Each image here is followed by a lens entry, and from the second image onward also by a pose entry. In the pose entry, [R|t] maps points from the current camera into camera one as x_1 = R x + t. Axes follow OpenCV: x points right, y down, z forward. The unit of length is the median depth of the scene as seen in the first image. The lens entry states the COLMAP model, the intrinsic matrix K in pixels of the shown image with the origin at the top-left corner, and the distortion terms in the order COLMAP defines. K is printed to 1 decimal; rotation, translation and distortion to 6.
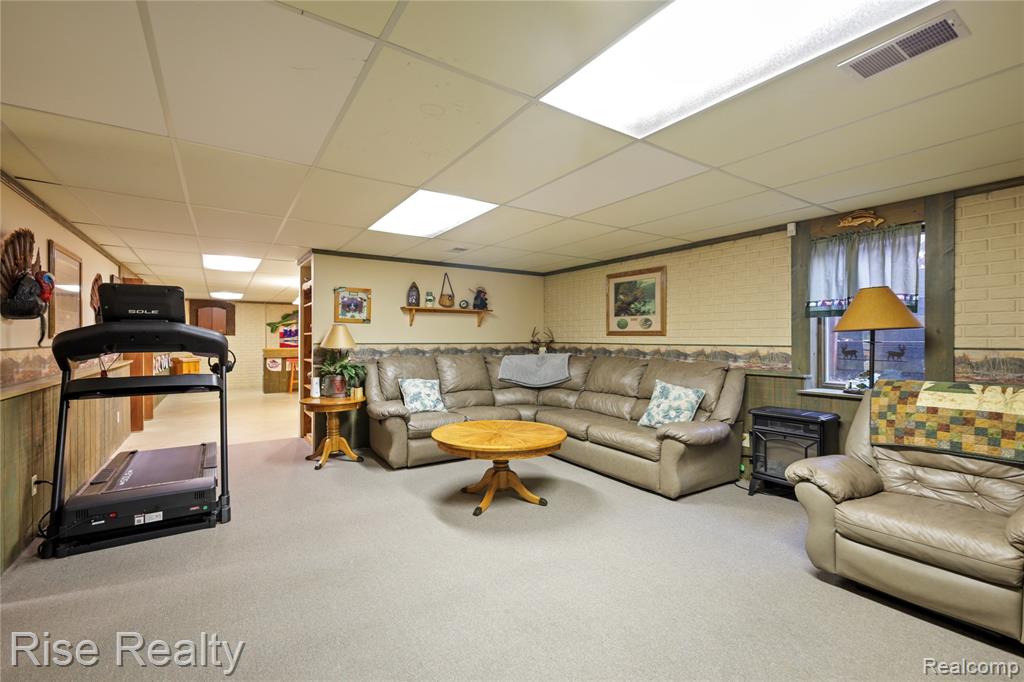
lens RADIAL K [[445.3, 0, 516.5], [0, 445.3, 341.6], [0, 0, 1]] dist [0.003595, -0.001472]
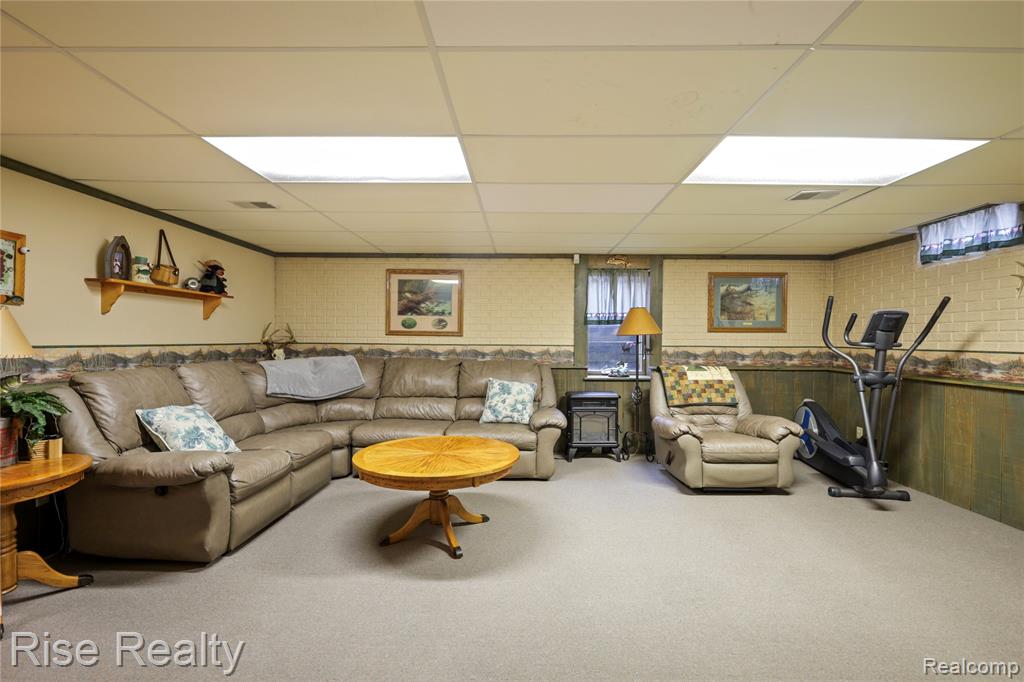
lens RADIAL K [[445.3, 0, 515.5], [0, 445.3, 341.4], [0, 0, 1]] dist [0.003595, -0.001472]
pose [[0.564481, 0.000092, 0.825446, -0.483039], [-0.000992, 0.999999, 0.000567, -0.002245], [-0.825446, -0.001139, 0.564480, 0.317335]]
